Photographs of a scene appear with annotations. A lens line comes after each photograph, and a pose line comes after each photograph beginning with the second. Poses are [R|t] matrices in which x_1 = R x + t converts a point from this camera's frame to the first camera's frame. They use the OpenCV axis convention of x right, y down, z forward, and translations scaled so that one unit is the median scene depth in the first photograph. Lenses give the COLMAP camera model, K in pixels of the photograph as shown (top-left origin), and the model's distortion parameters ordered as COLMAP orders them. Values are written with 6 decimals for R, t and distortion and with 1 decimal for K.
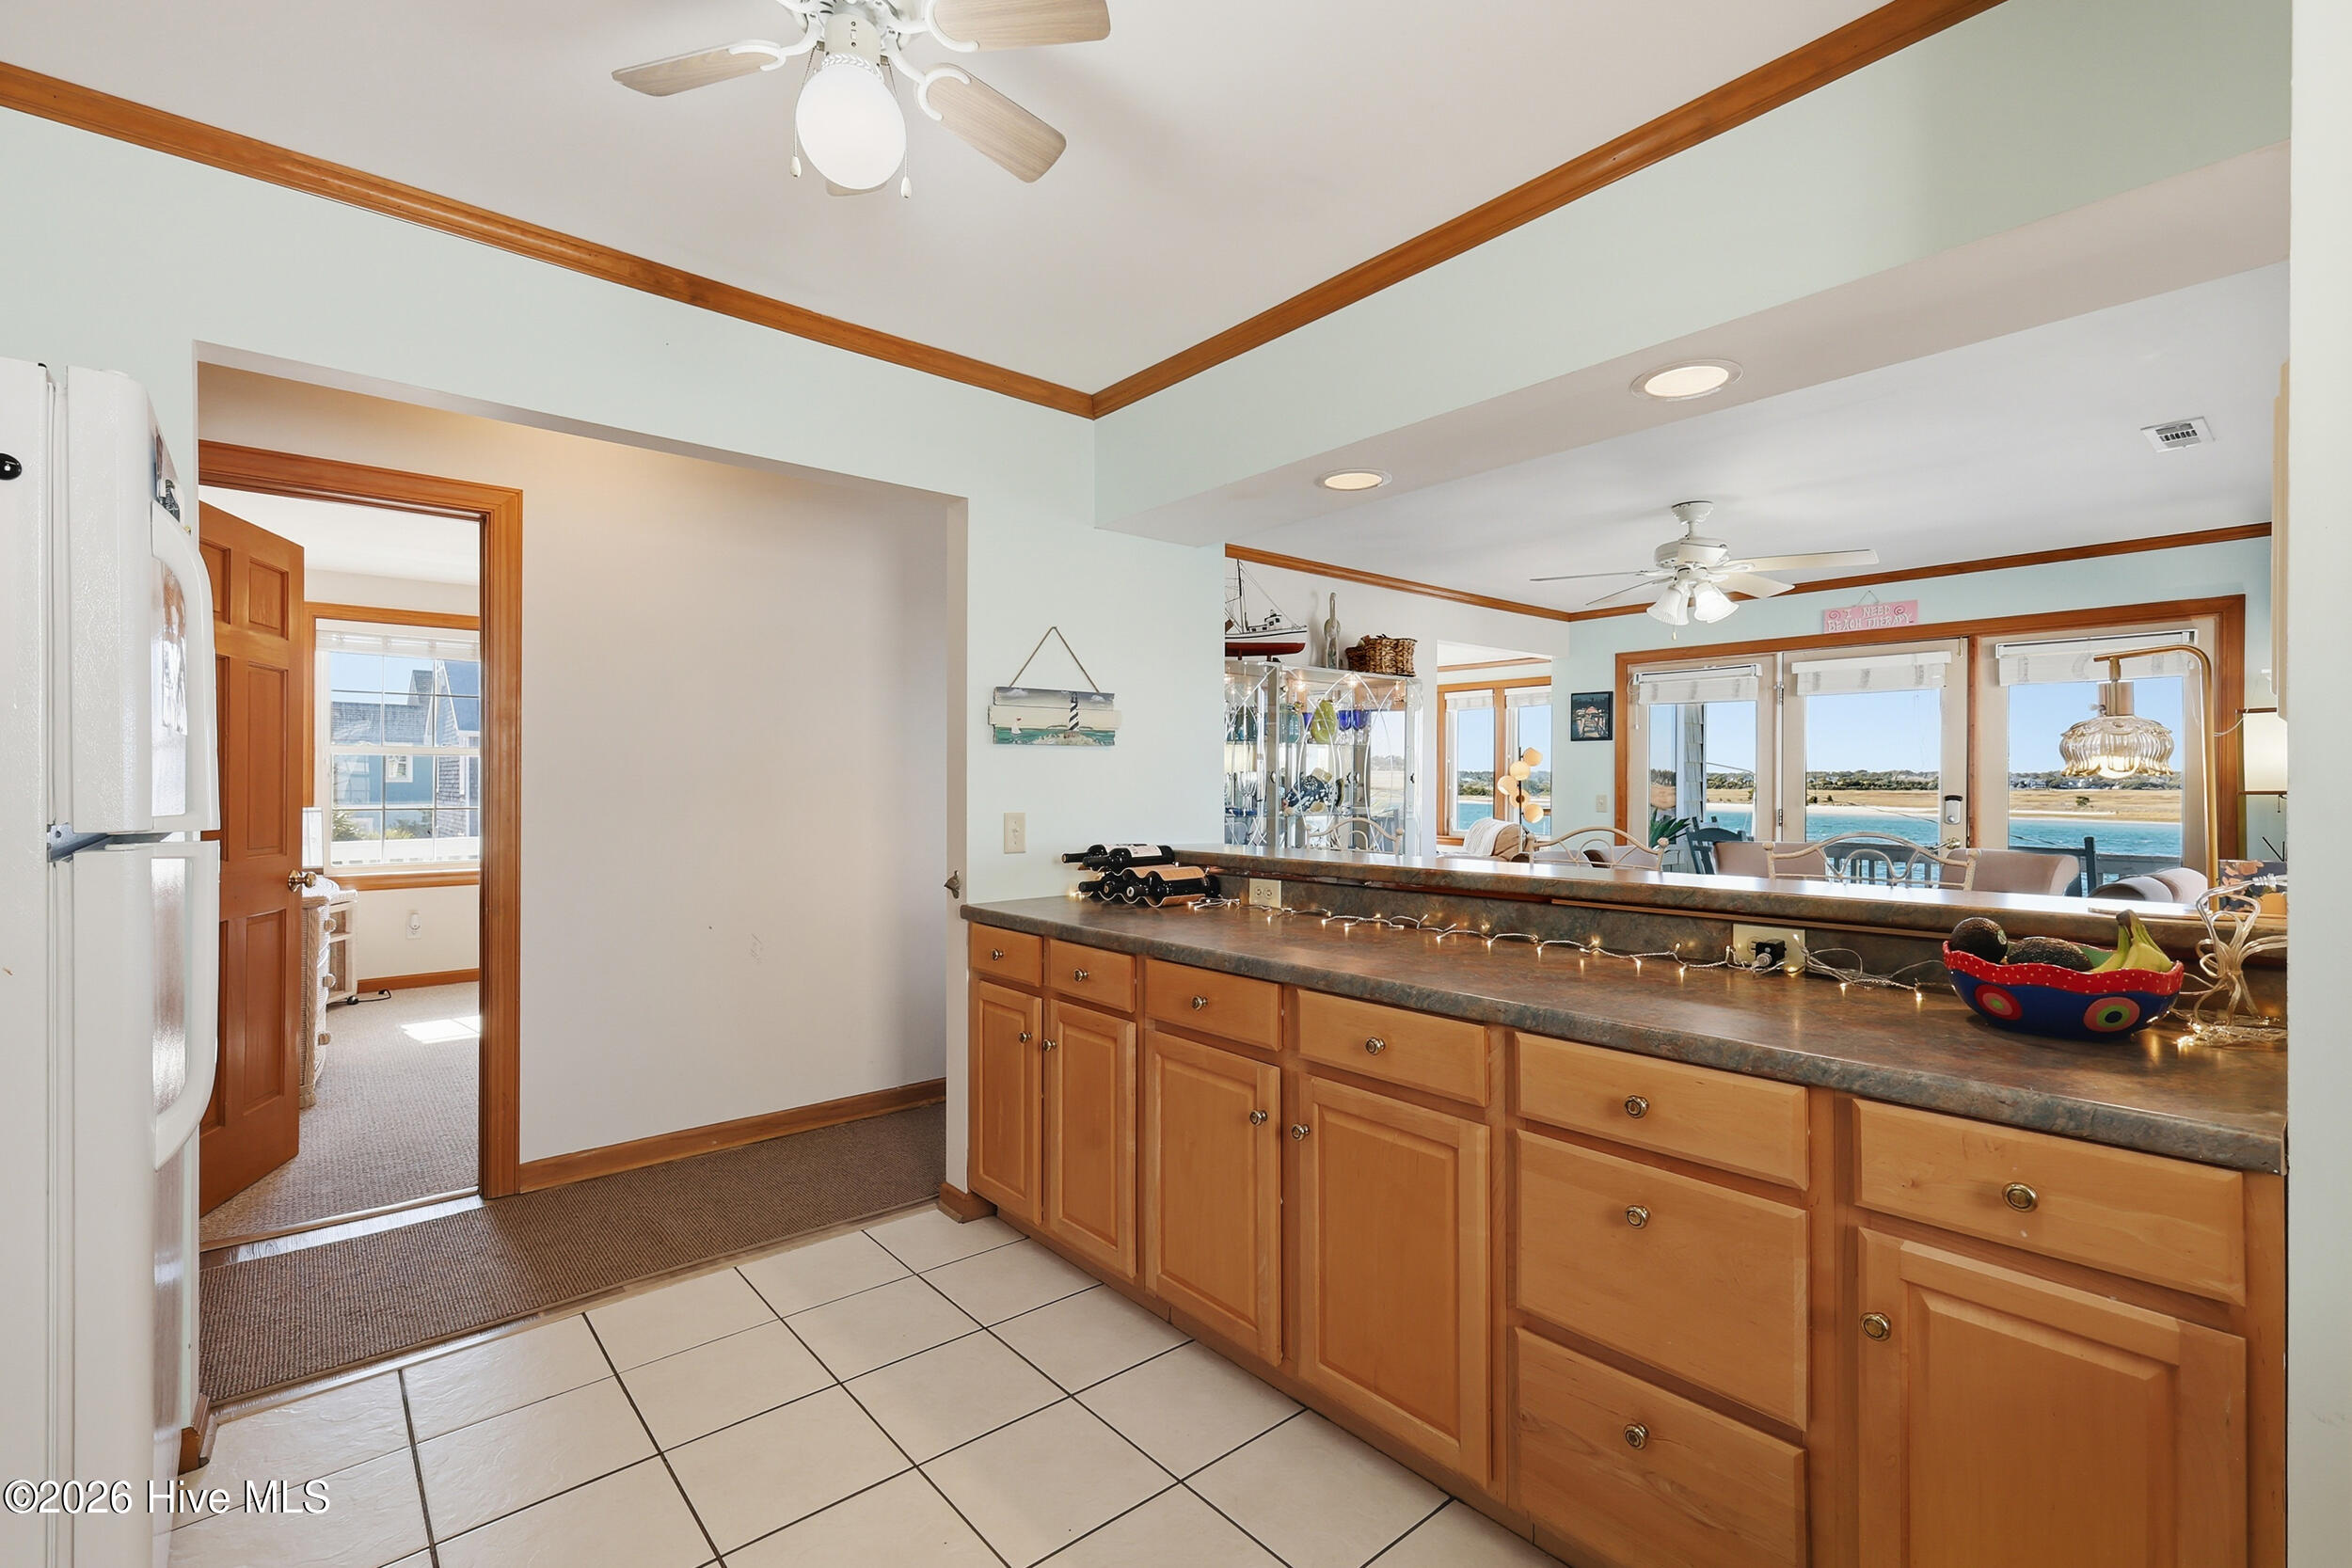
lens RADIAL K [[1032.7, 0, 1173.3], [0, 1032.7, 776.1], [0, 0, 1]] dist [0.001861, -0.000012]
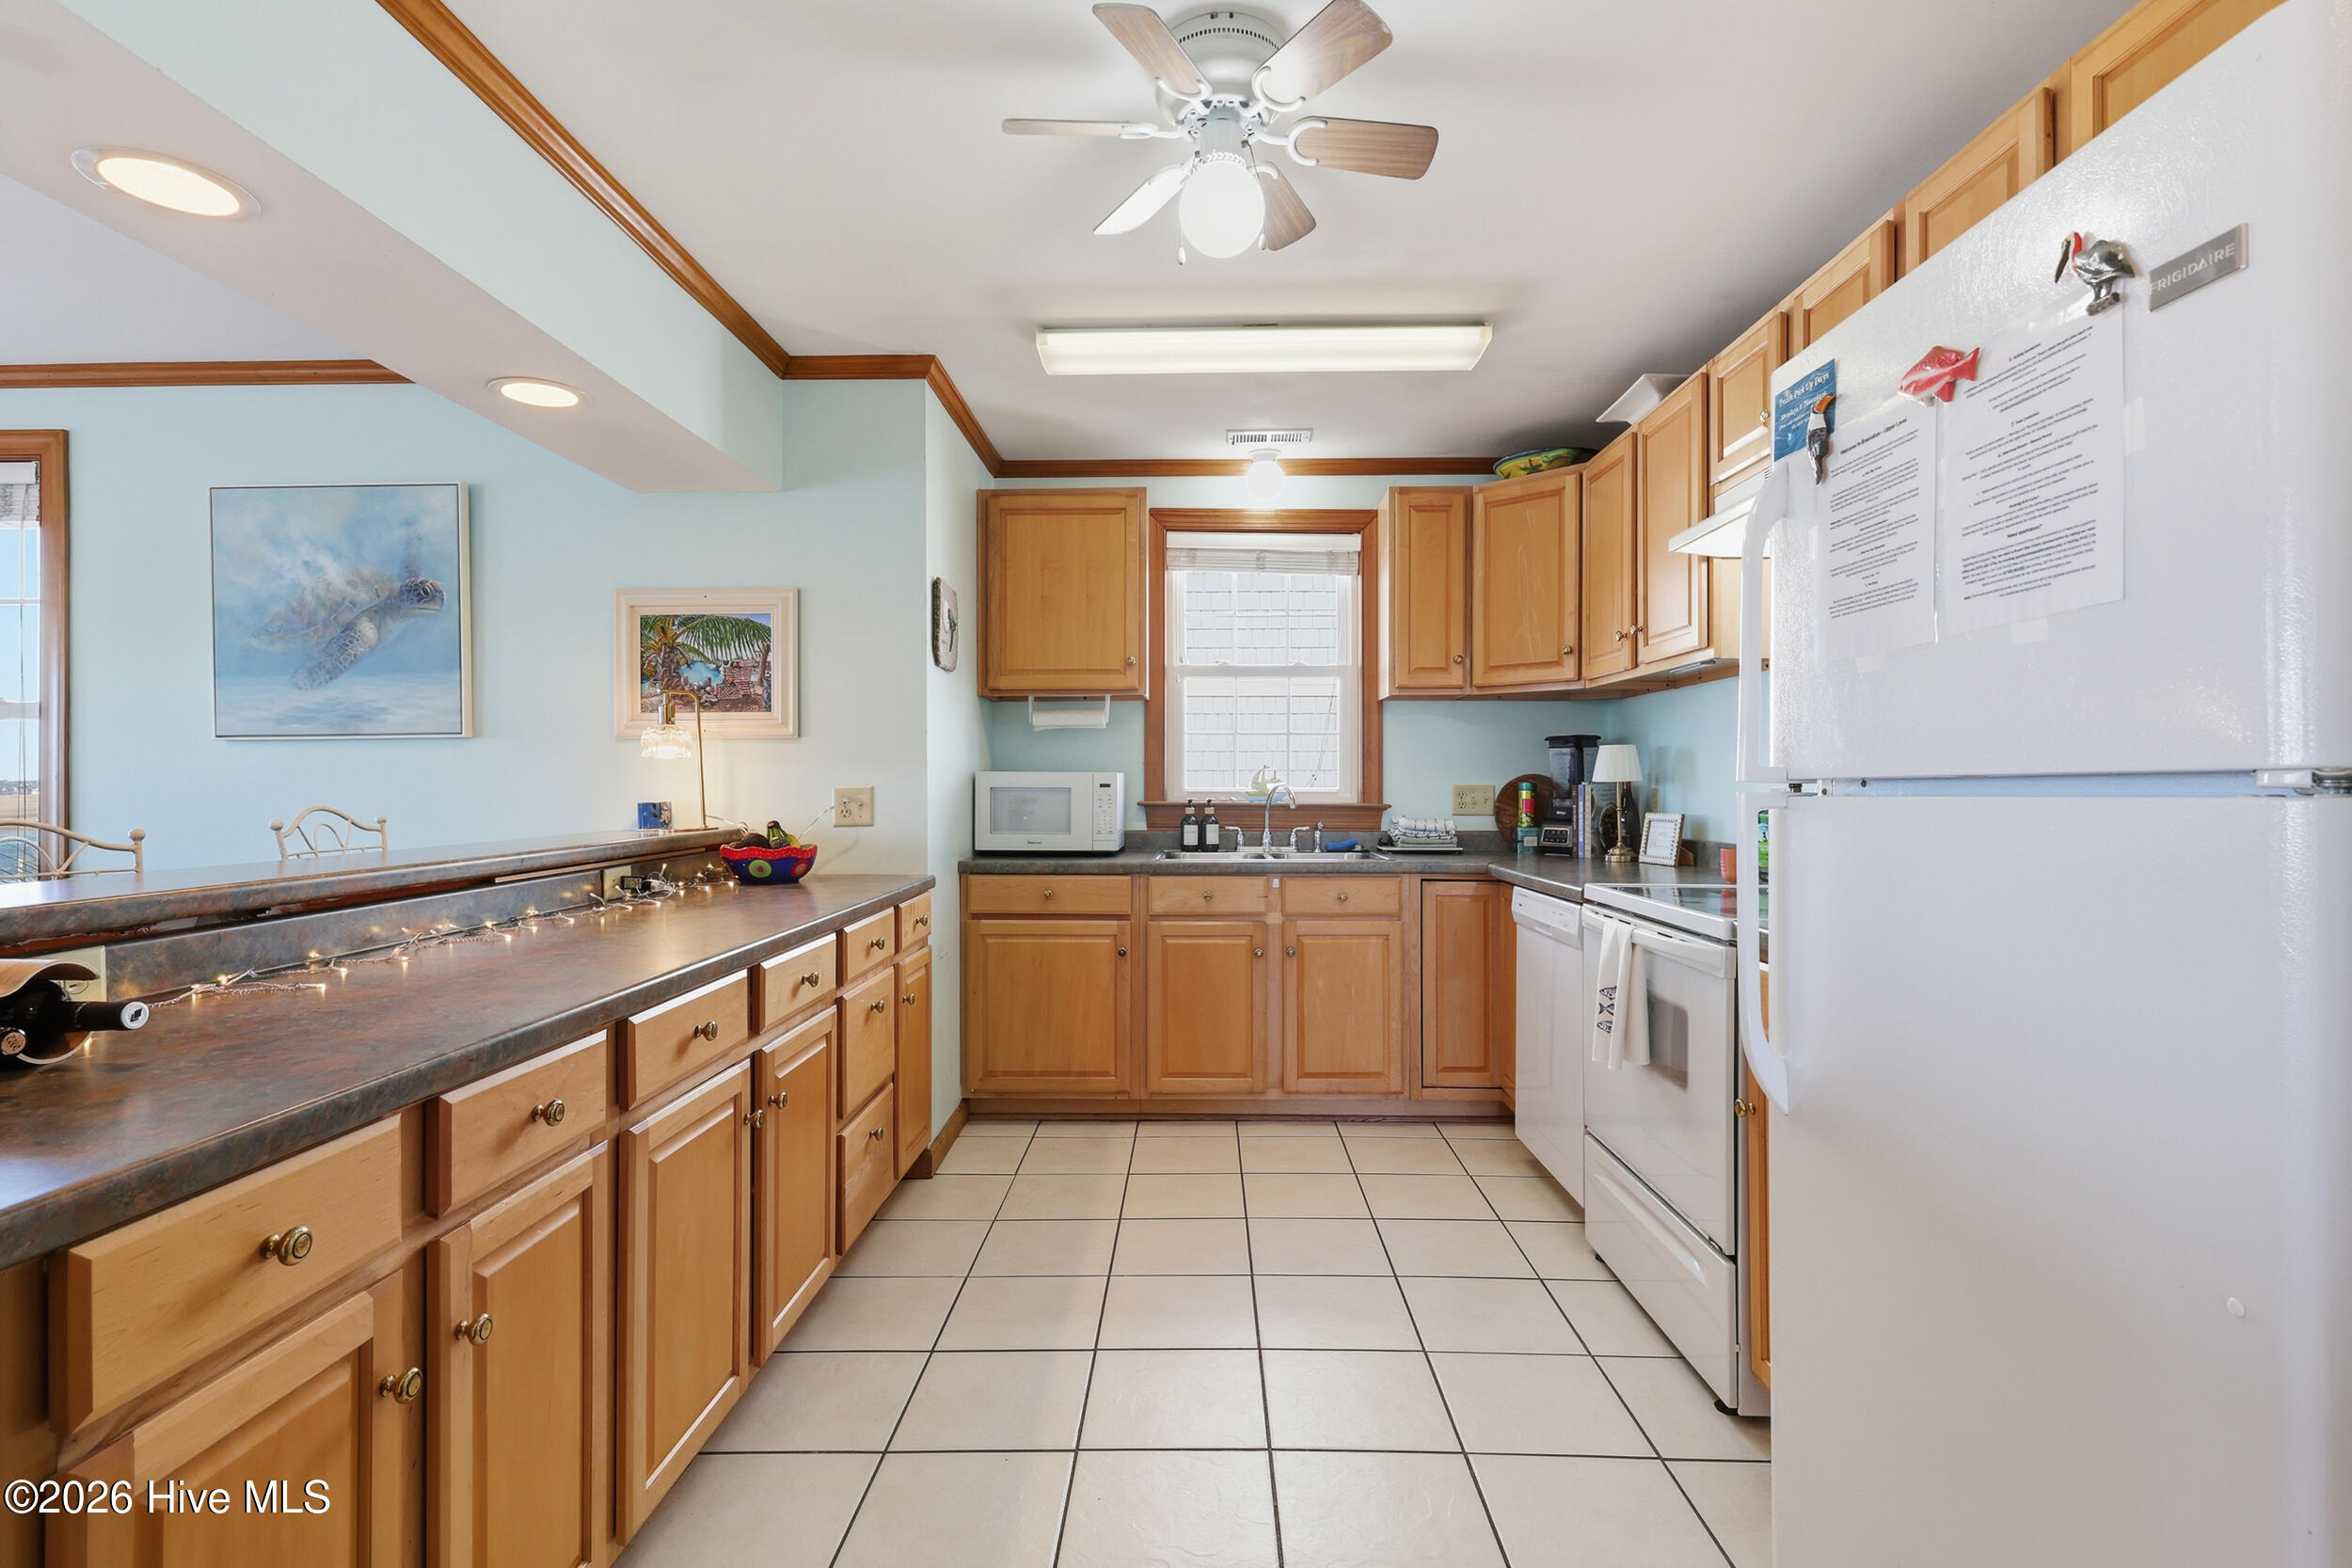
lens RADIAL K [[1101.1, 0, 1196.0], [0, 1101.1, 787.1], [0, 0, 1]] dist [-0.000448, 0.000496]
pose [[-0.753156, -0.003578, 0.657833, -0.523778], [-0.001389, 0.999992, 0.003848, 0.023294], [-0.657841, 0.001985, -0.753154, 0.921956]]
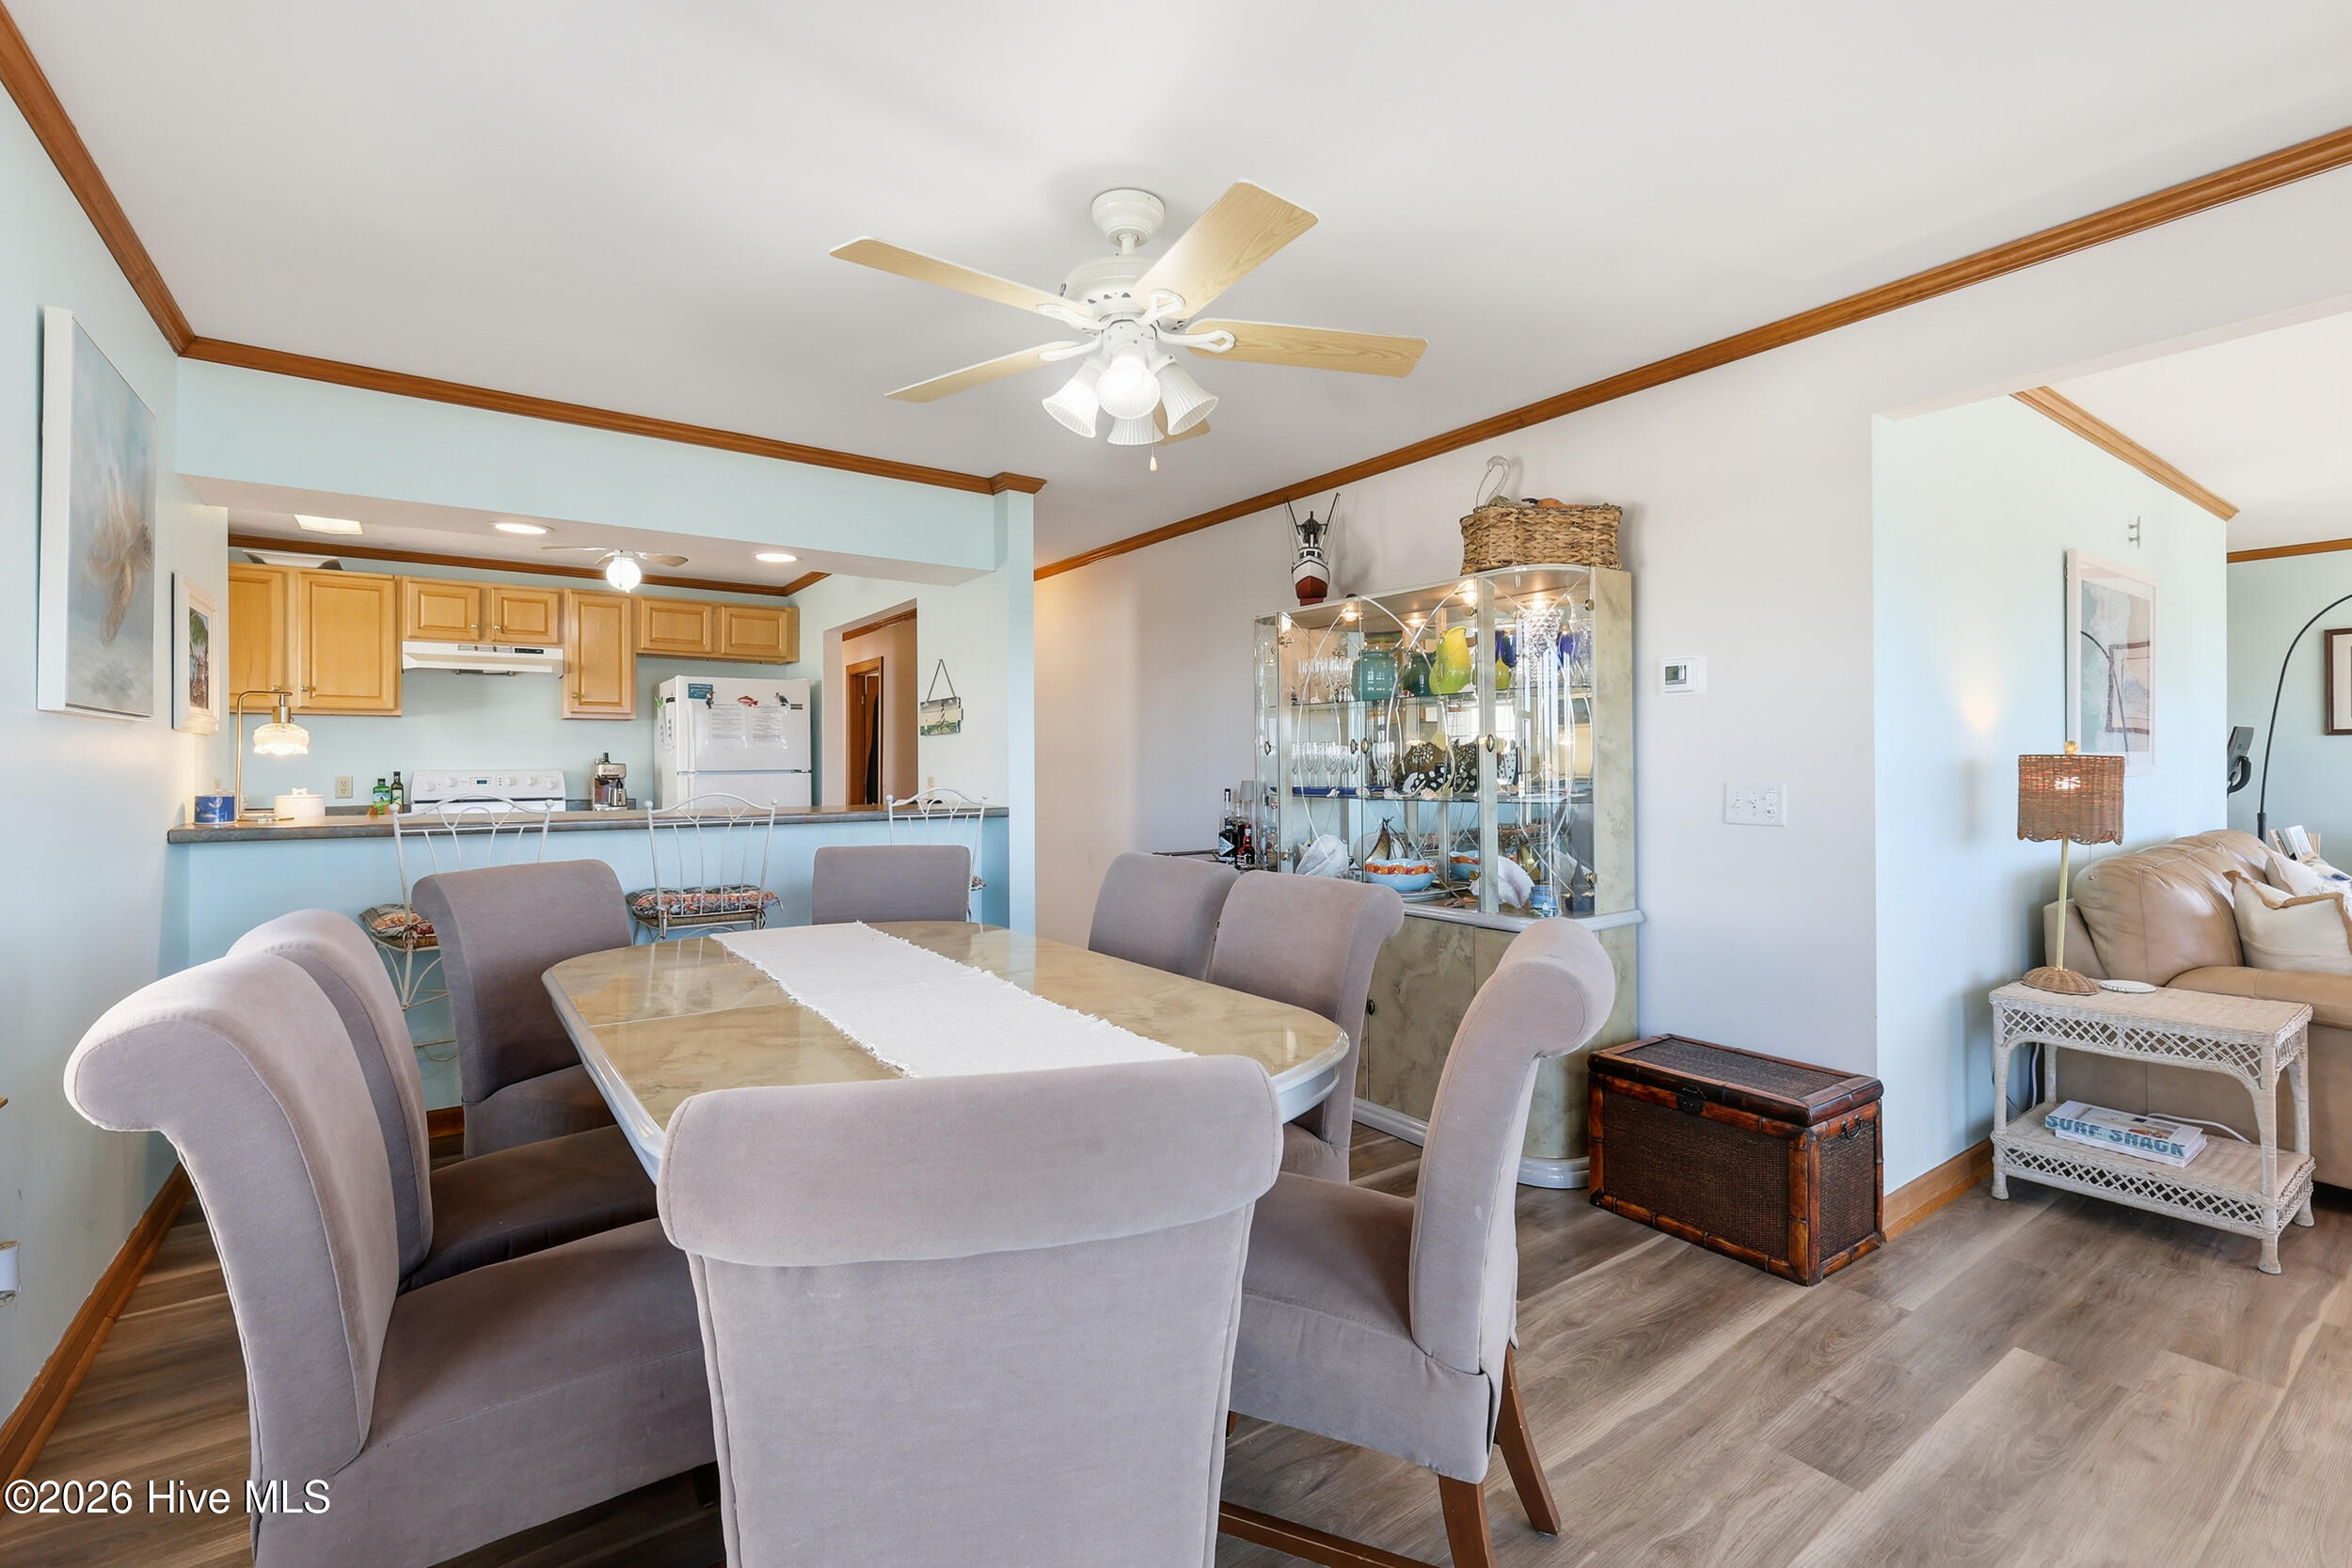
lens RADIAL K [[1032.7, 0, 1172.7], [0, 1032.7, 767.0], [0, 0, 1]] dist [0.001861, -0.000012]
pose [[-0.085472, -0.001409, -0.996340, 1.373323], [0.007993, 0.999966, -0.002100, 0.023780], [0.996309, -0.008143, -0.085458, 1.444188]]
